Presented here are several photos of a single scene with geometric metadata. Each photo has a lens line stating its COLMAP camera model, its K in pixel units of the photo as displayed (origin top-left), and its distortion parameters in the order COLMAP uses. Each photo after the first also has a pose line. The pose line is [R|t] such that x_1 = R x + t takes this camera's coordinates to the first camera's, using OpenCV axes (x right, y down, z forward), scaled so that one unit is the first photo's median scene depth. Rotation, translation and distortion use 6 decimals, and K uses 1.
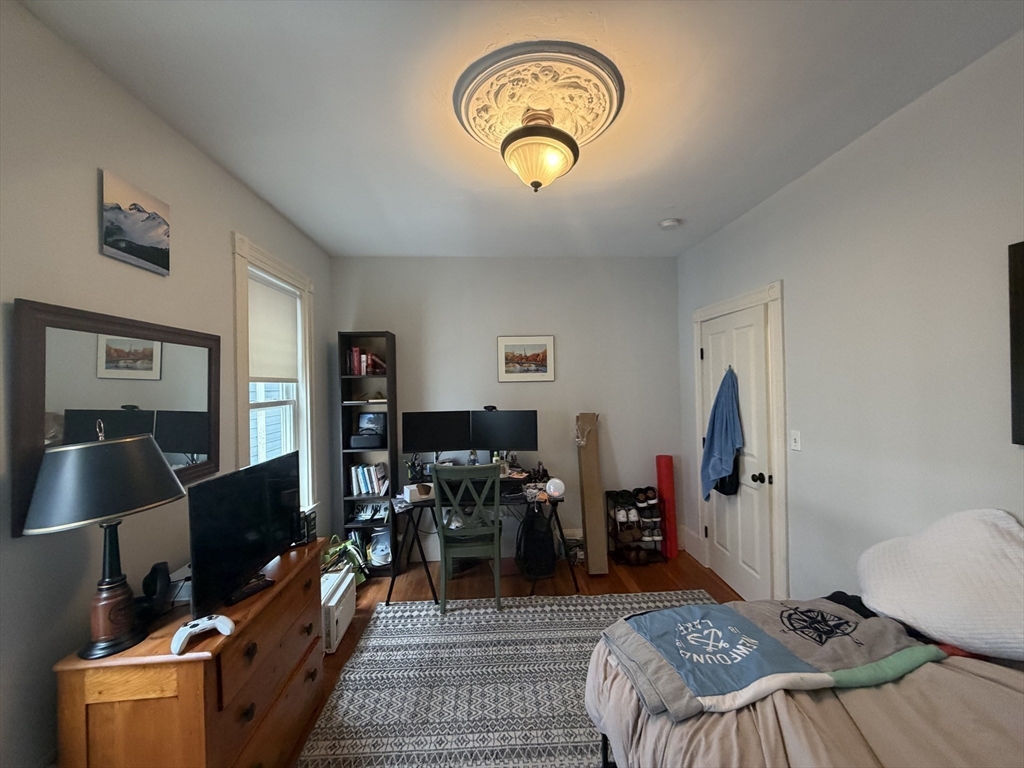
lens RADIAL K [[409.6, 0, 510.1], [0, 409.6, 382.7], [0, 0, 1]] dist [0.000007, -0.000076]
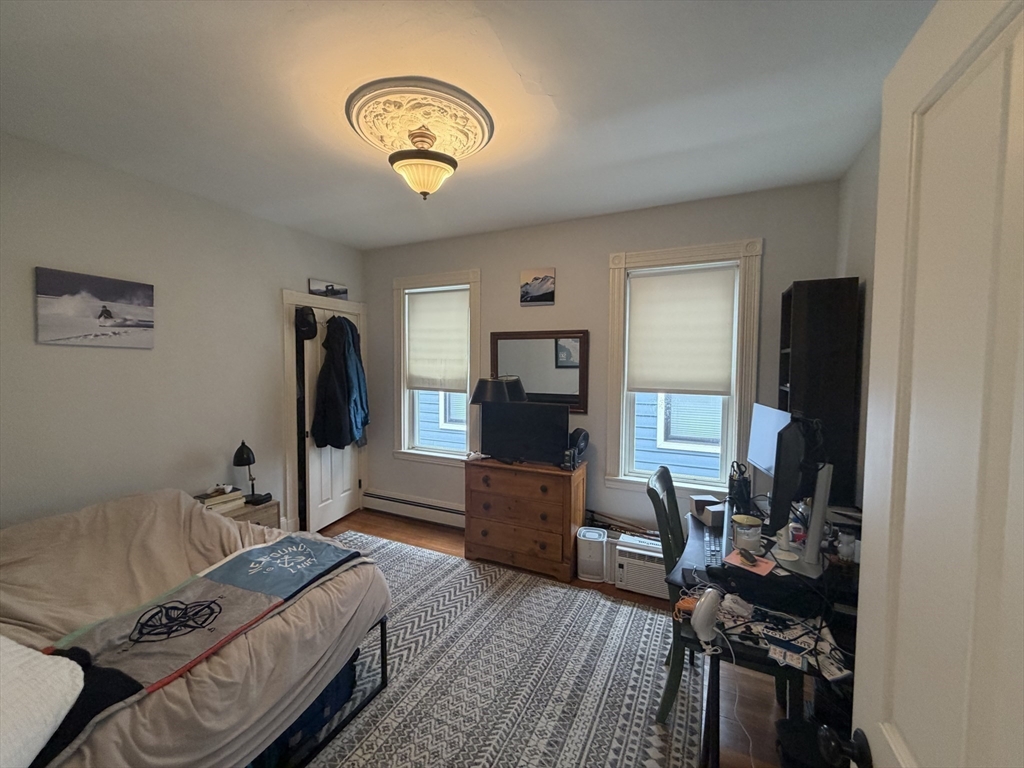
lens RADIAL K [[409.6, 0, 510.1], [0, 409.6, 382.7], [0, 0, 1]] dist [0.000007, -0.000076]
pose [[-0.490399, 0.057304, -0.869612, 0.926960], [0.002875, 0.997937, 0.064139, -0.012494], [0.871493, 0.028954, -0.489552, 1.671473]]
